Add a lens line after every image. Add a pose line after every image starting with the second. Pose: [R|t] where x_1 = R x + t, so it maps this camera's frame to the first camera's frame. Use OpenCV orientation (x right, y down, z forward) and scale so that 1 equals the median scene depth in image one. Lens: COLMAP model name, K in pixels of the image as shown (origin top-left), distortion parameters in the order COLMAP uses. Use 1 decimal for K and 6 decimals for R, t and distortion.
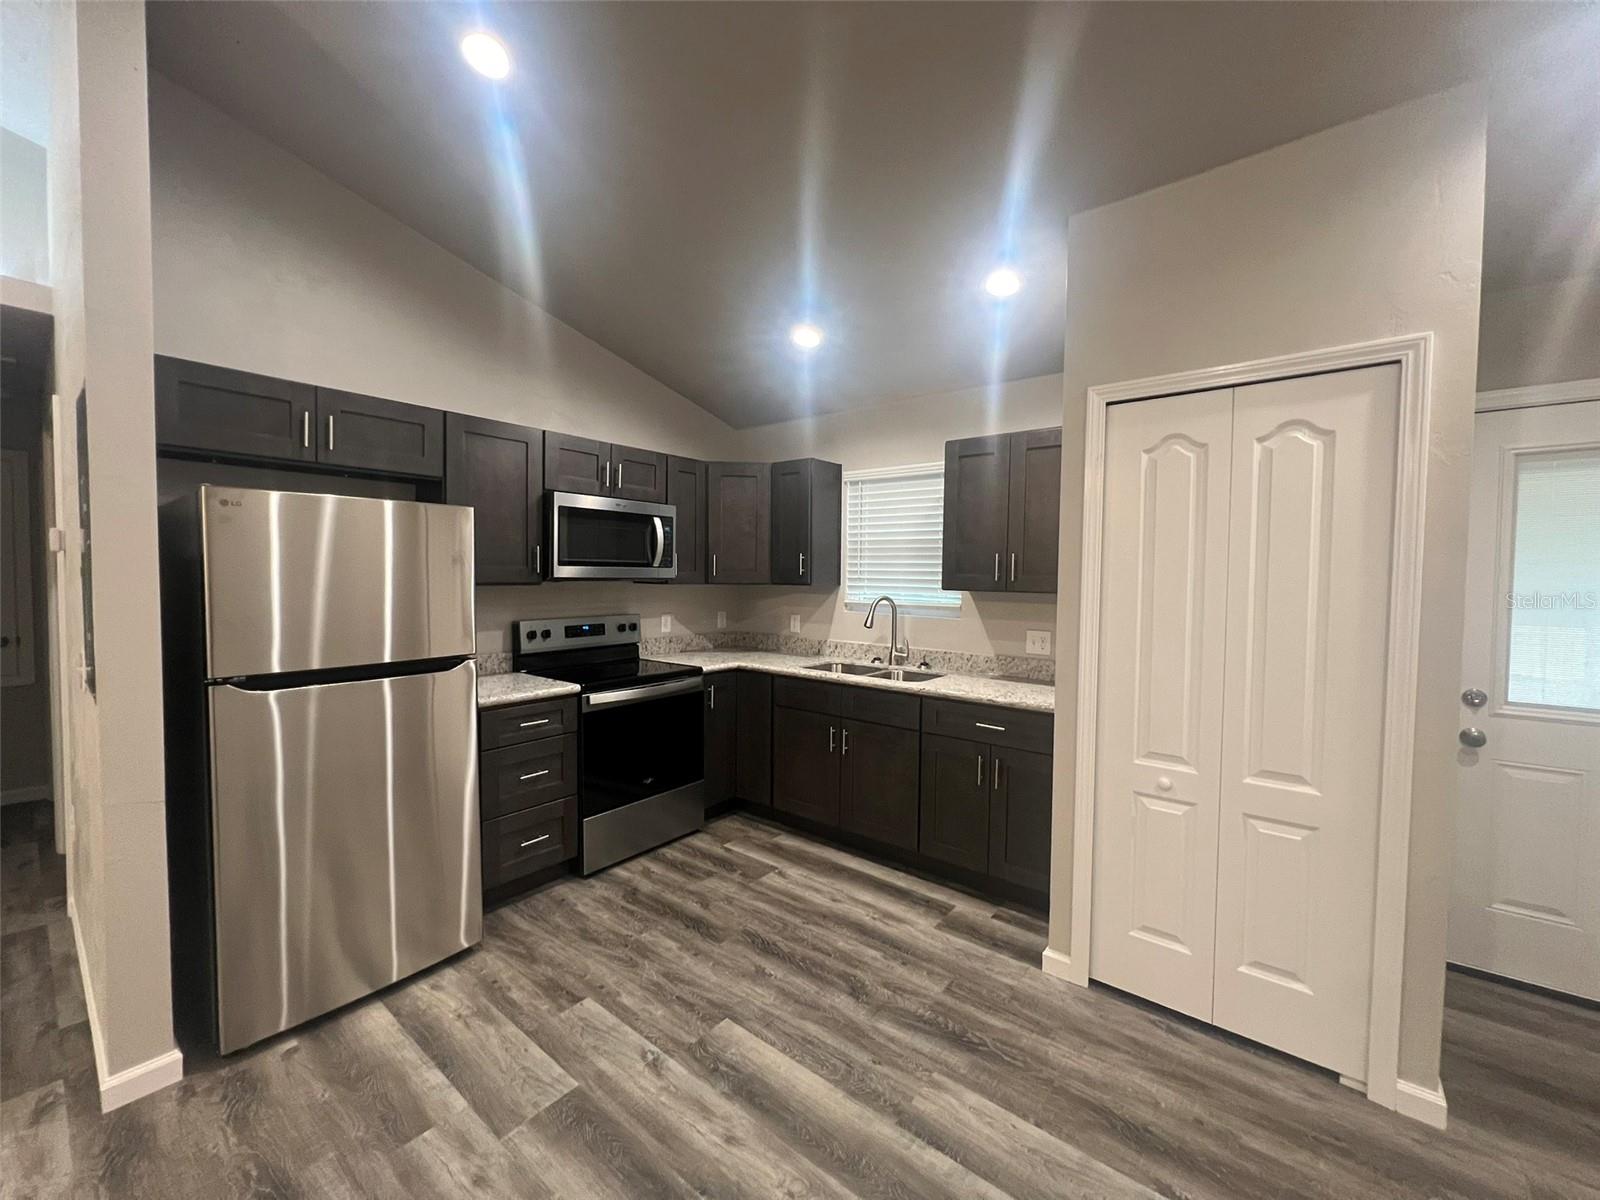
lens RADIAL K [[637.2, 0, 795.7], [0, 637.2, 595.9], [0, 0, 1]] dist [-0.003822, 0.001061]
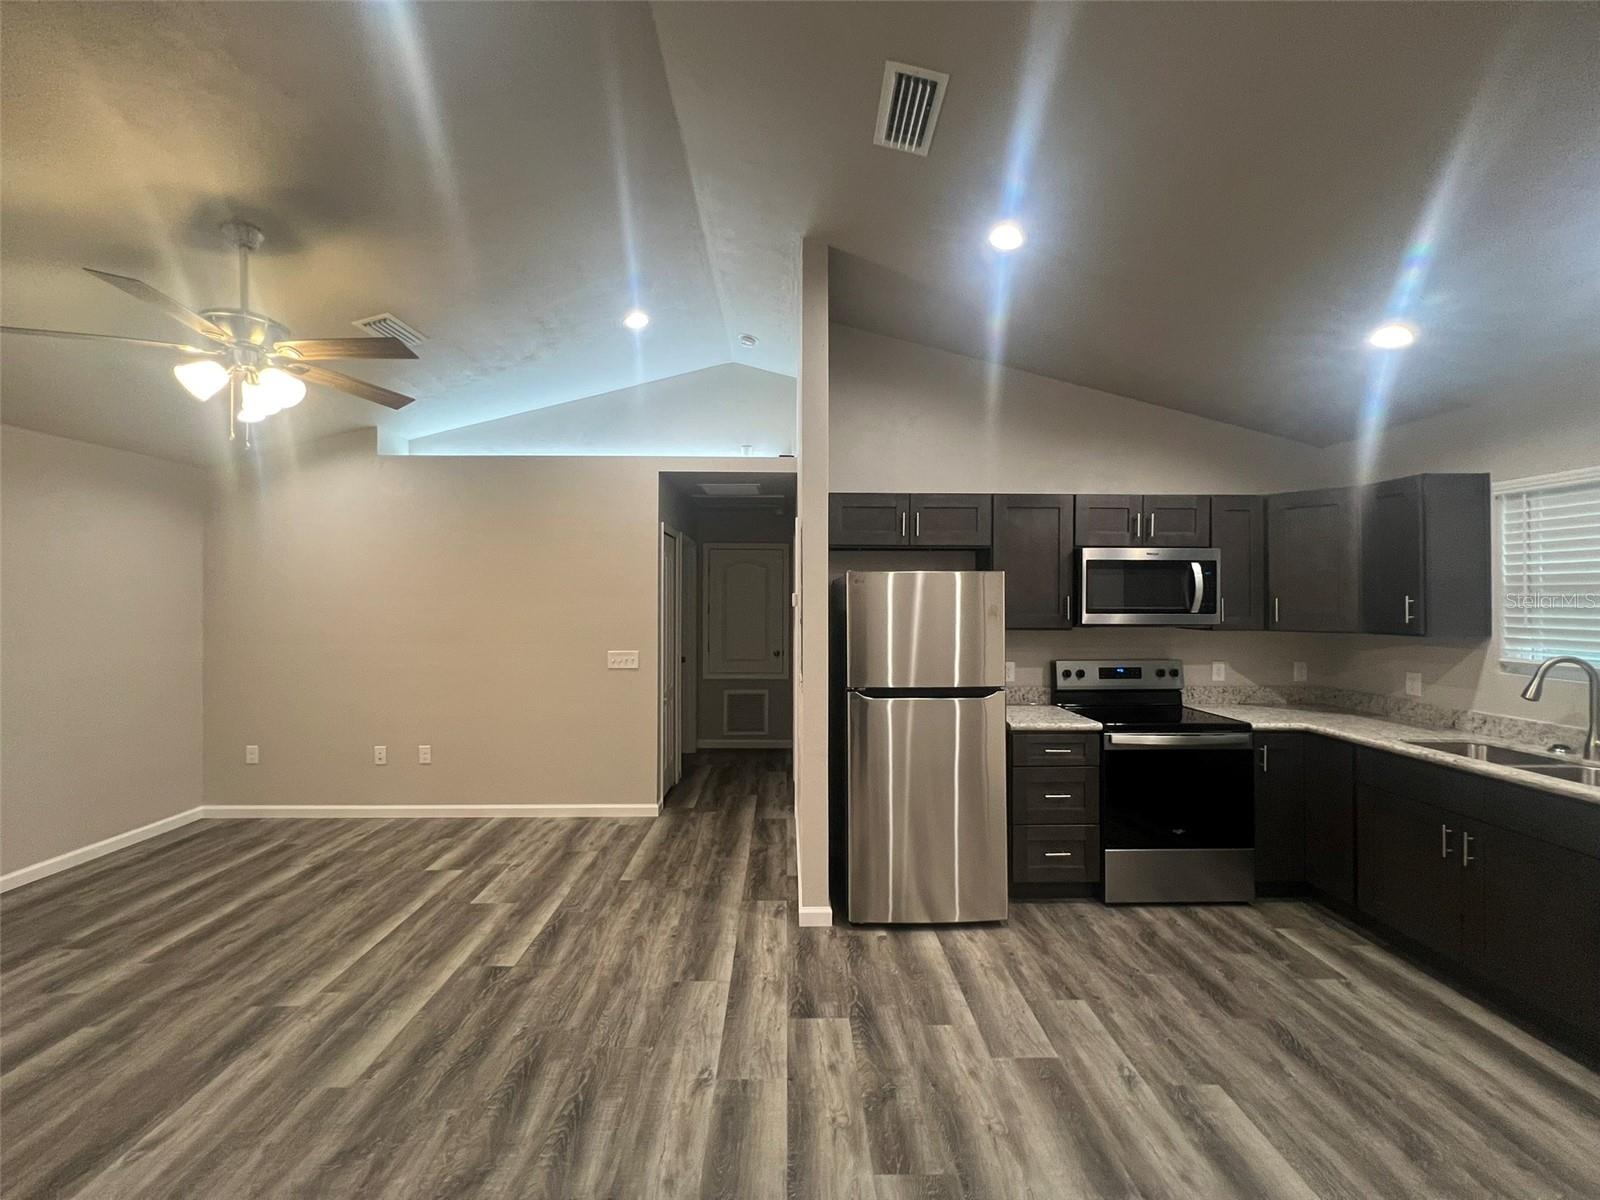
lens RADIAL K [[637.2, 0, 795.8], [0, 637.2, 597.8], [0, 0, 1]] dist [-0.003822, 0.001061]
pose [[0.639672, -0.013149, -0.768536, 0.179366], [-0.022141, 0.999124, -0.035522, -0.027218], [0.768329, 0.039739, 0.638820, -0.116839]]
